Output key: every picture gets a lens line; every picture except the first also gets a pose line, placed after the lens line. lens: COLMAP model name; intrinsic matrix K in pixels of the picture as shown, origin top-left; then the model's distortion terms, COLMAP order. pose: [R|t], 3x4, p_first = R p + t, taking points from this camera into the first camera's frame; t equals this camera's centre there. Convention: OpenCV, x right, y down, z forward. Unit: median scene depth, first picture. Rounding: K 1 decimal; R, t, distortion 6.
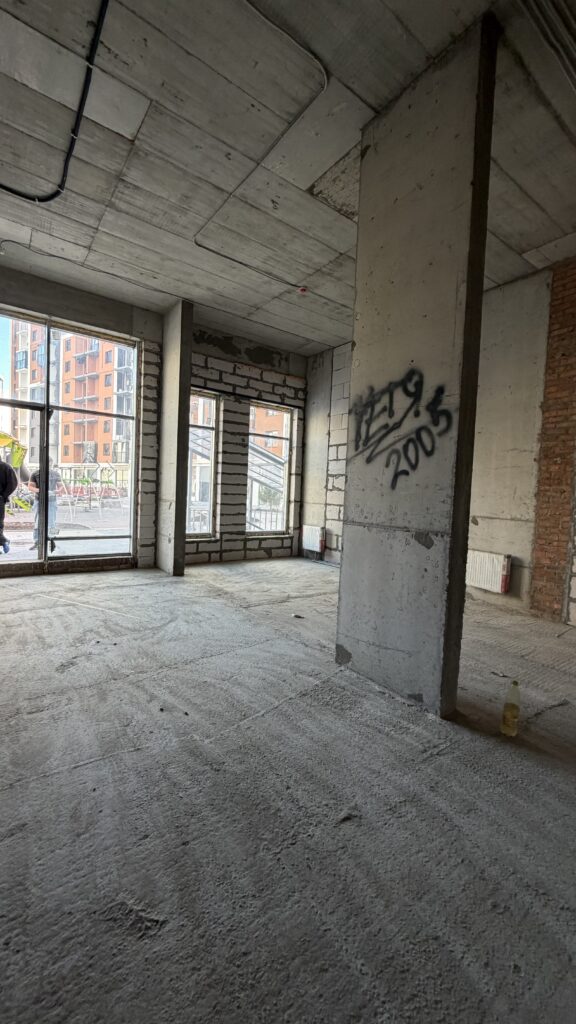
lens RADIAL K [[407.7, 0, 294.9], [0, 407.7, 513.9], [0, 0, 1]] dist [-0.000388, -0.000563]
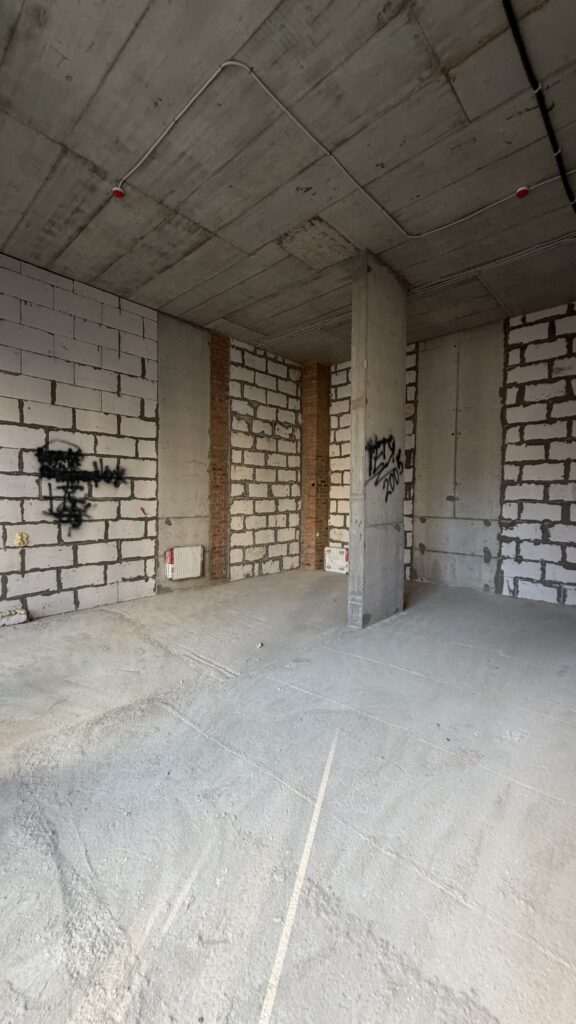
lens RADIAL K [[407.7, 0, 283.9], [0, 407.7, 513.7], [0, 0, 1]] dist [-0.000388, -0.000563]
pose [[-0.178367, -0.086538, 0.980151, -0.794064], [0.039965, 0.994666, 0.095092, -0.111280], [-0.983152, 0.056133, -0.173957, 1.003577]]
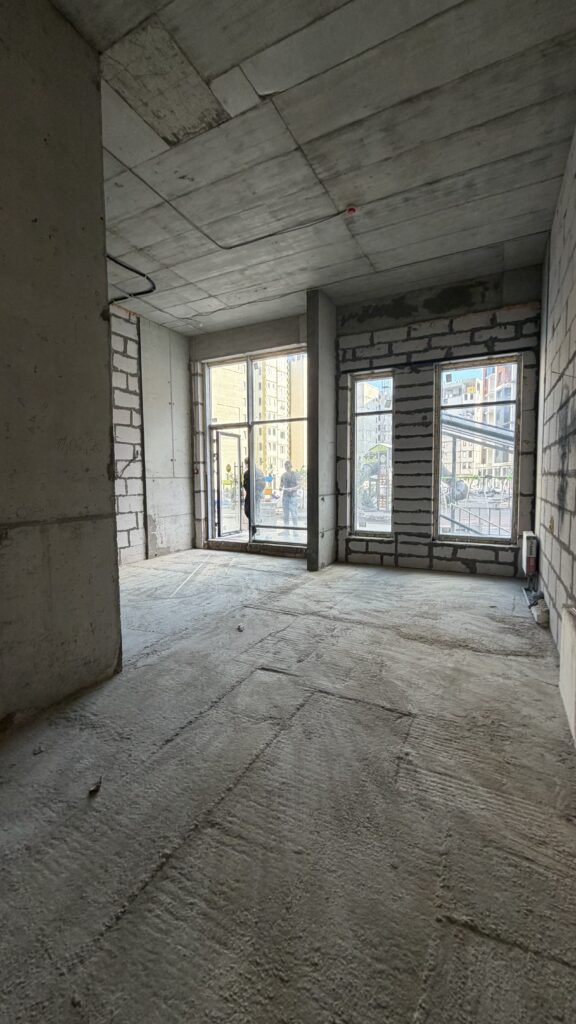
lens RADIAL K [[407.7, 0, 280.9], [0, 407.7, 513.9], [0, 0, 1]] dist [-0.000388, -0.000563]
pose [[0.434116, 0.029369, -0.900378, 0.742297], [-0.025938, 0.999462, 0.020095, -0.006250], [0.900483, 0.014630, 0.434644, 0.646016]]
